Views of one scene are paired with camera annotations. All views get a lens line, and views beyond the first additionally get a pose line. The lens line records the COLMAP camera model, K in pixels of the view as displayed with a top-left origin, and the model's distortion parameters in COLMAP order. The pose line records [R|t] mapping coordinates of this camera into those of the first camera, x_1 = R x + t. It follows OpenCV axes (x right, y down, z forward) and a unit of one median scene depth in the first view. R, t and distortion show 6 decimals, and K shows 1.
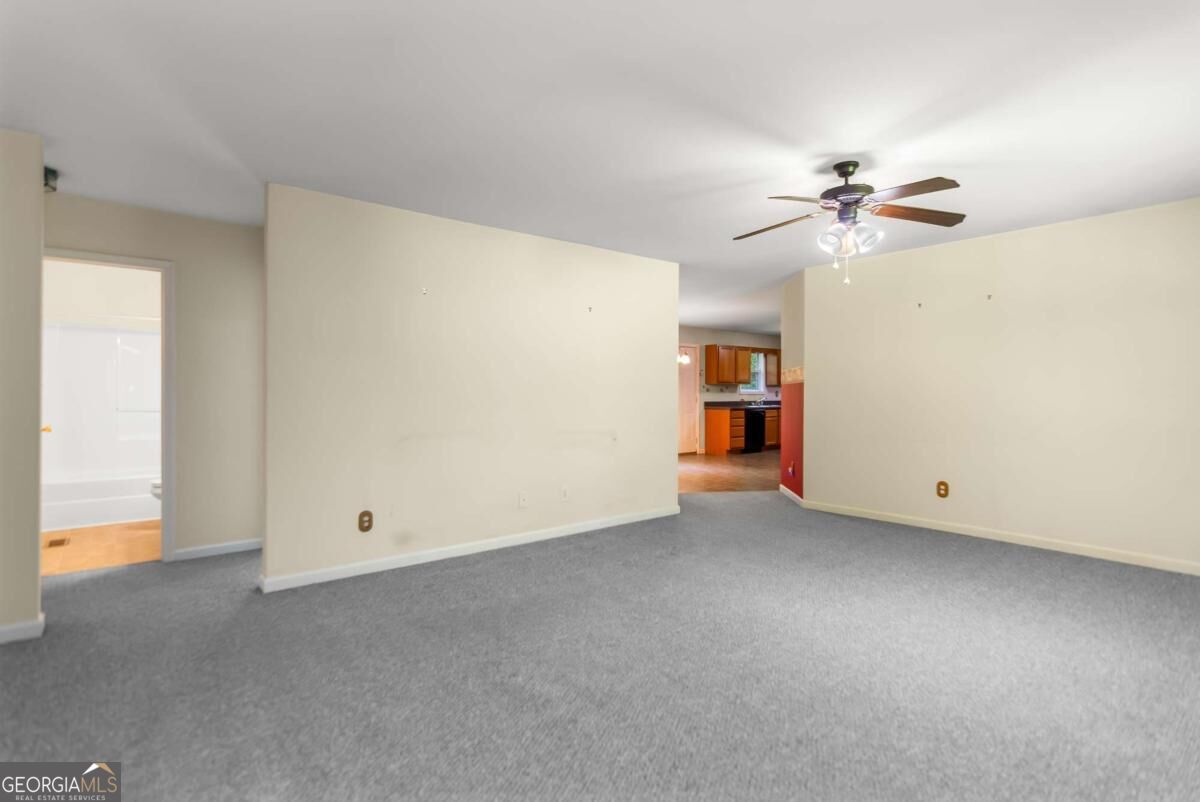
lens RADIAL K [[598.4, 0, 597.1], [0, 598.4, 391.4], [0, 0, 1]] dist [0.002909, 0.000826]
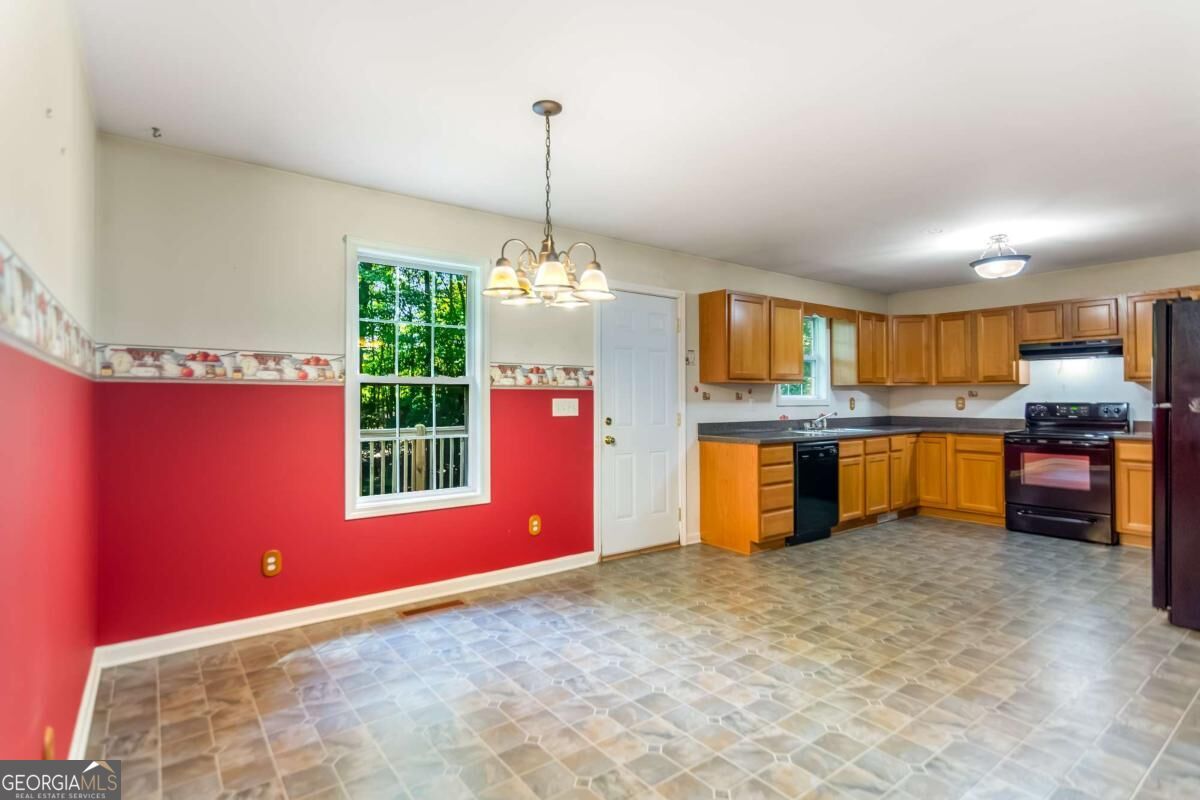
lens RADIAL K [[590.4, 0, 594.3], [0, 590.4, 389.6], [0, 0, 1]] dist [0.001526, -0.000121]
pose [[0.998852, -0.005914, -0.047531, 0.123362], [0.005191, 0.999869, -0.015324, -0.001290], [0.047616, 0.015060, 0.998752, 0.562303]]
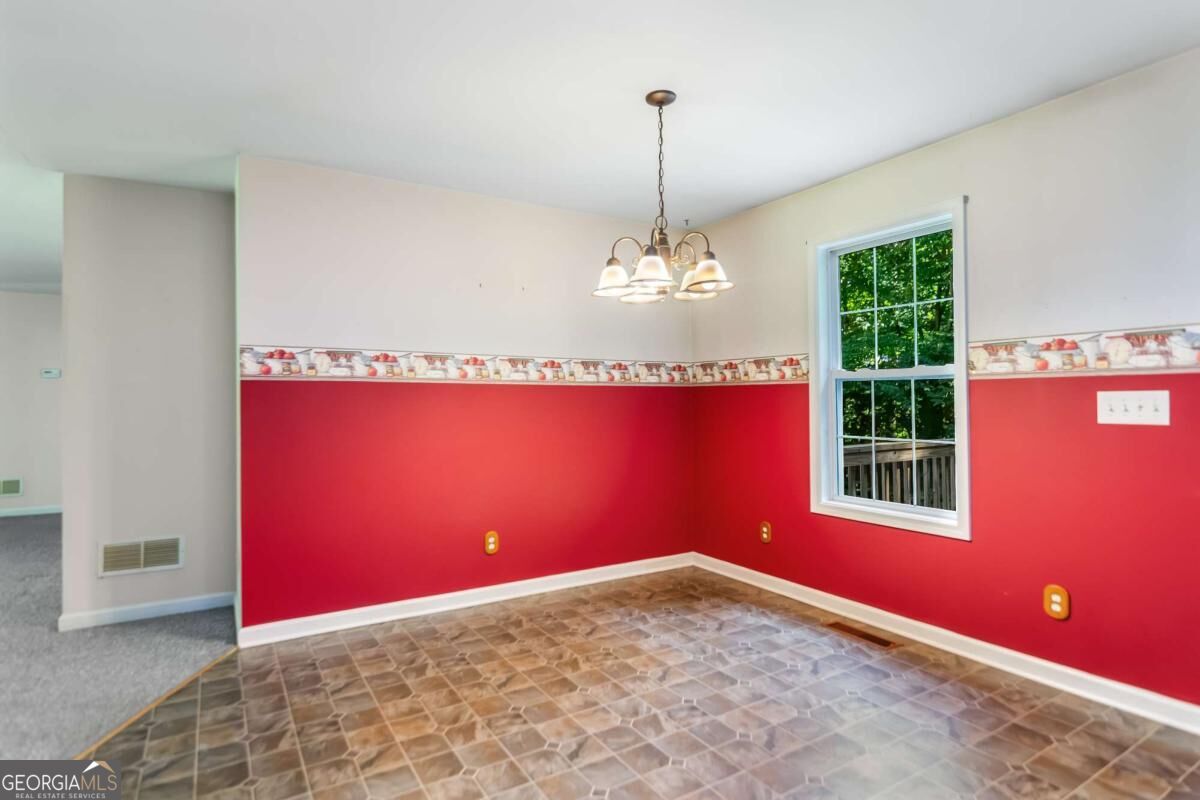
lens RADIAL K [[625.4, 0, 595.0], [0, 625.4, 391.8], [0, 0, 1]] dist [-0.002655, 0.000000]
pose [[-0.142500, -0.014717, -0.989685, 0.313099], [0.010421, 0.999812, -0.016368, 0.000215], [0.989740, -0.012646, -0.142319, 0.776415]]
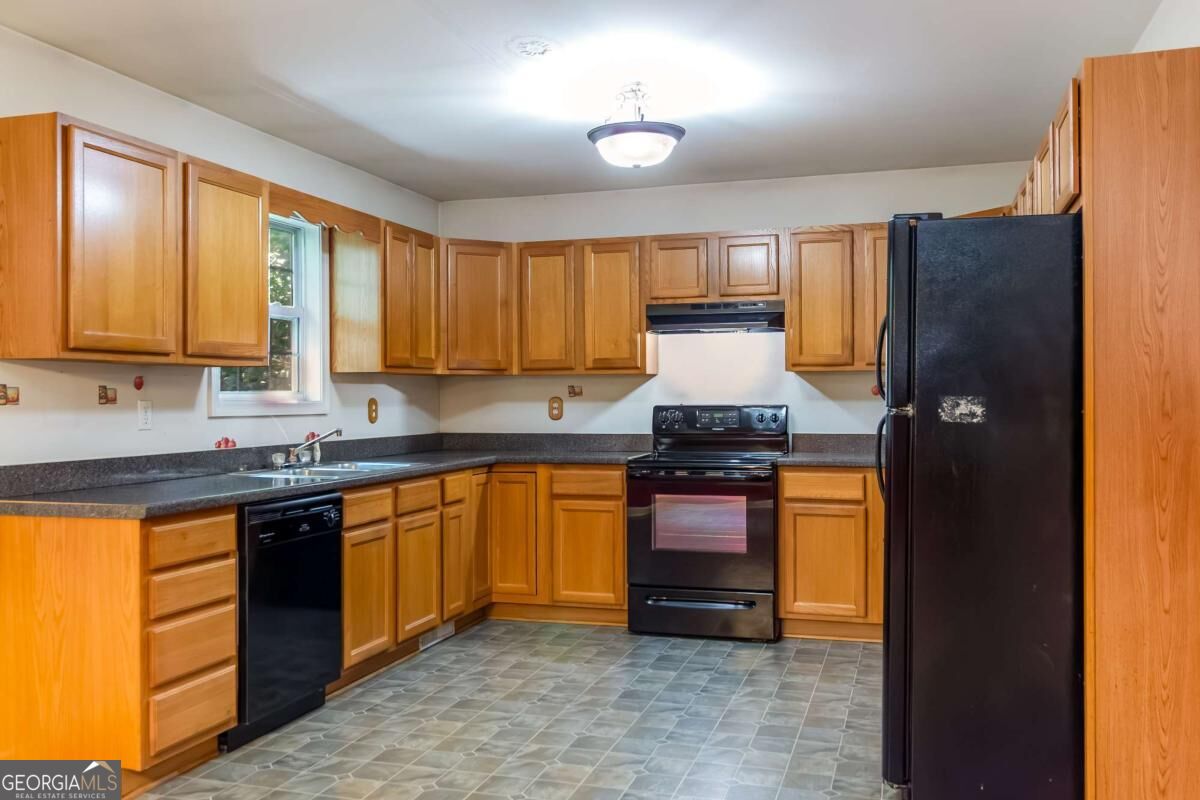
lens RADIAL K [[1025.1, 0, 597.5], [0, 1025.1, 397.2], [0, 0, 1]] dist [0.000674, -0.000352]
pose [[0.839895, -0.006734, 0.542707, 0.167879], [0.007349, 0.999972, 0.001034, -0.001058], [-0.542699, 0.003120, 0.839921, 0.670768]]
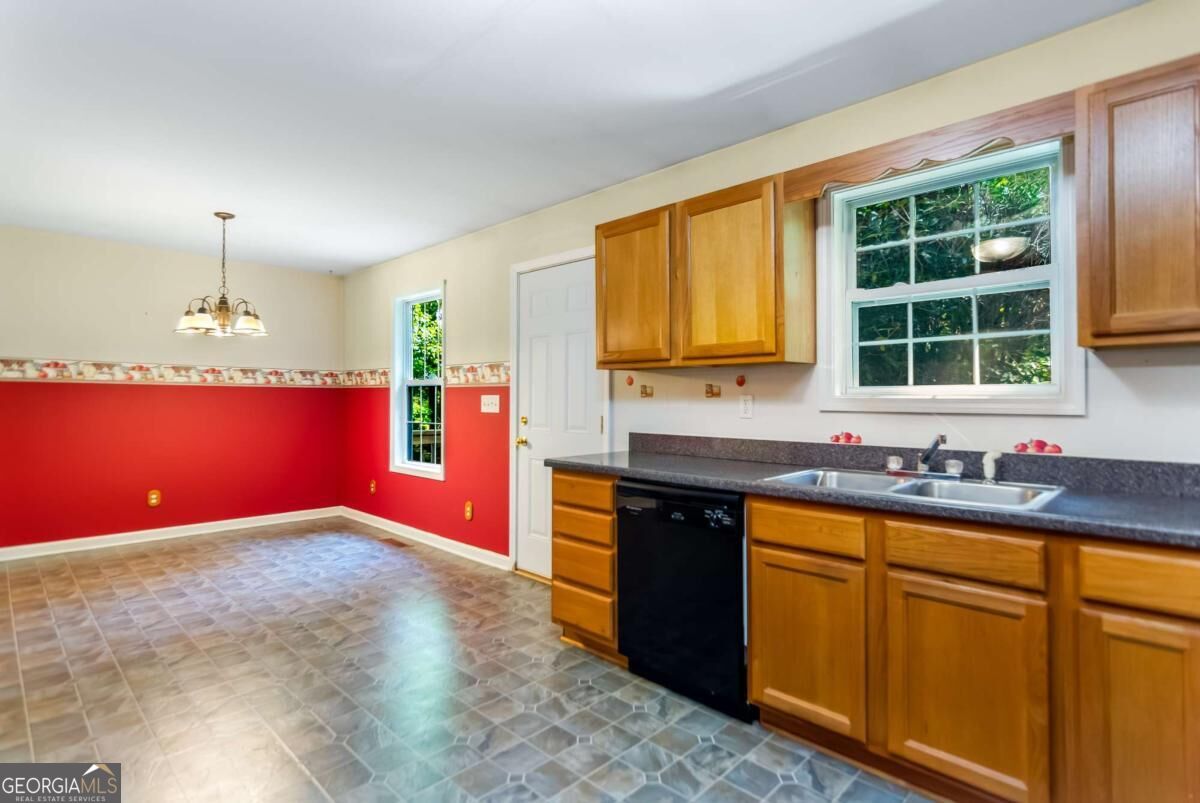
lens RADIAL K [[598.4, 0, 597.1], [0, 598.4, 391.9], [0, 0, 1]] dist [0.002909, 0.000826]
pose [[0.103010, -0.011619, -0.994612, 0.460863], [0.000858, 0.999932, -0.011592, 0.000905], [0.994680, 0.000341, 0.103013, 0.946806]]
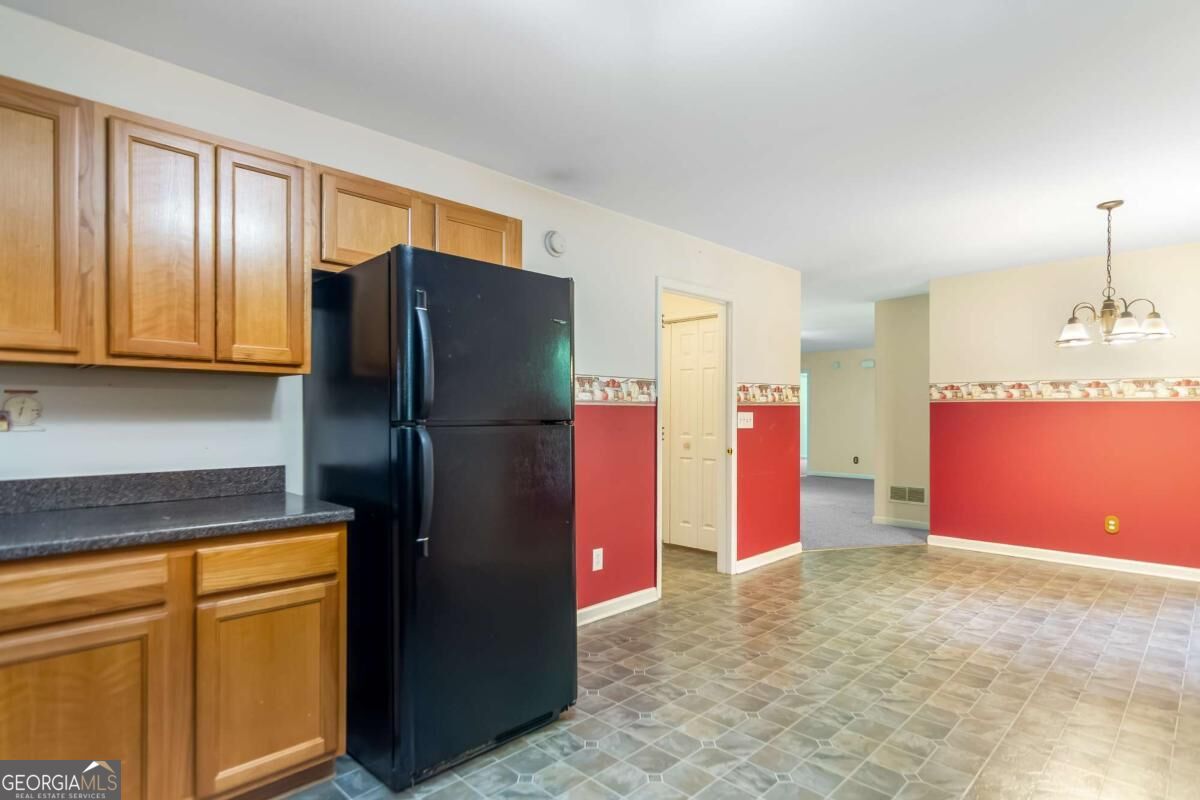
lens RADIAL K [[630.5, 0, 598.7], [0, 630.5, 419.6], [0, 0, 1]] dist [0.000701, -0.000123]
pose [[-0.995553, -0.001175, -0.094197, 0.378960], [-0.001743, 0.999981, 0.005947, 0.000476], [0.094188, 0.006085, -0.995536, 1.057268]]
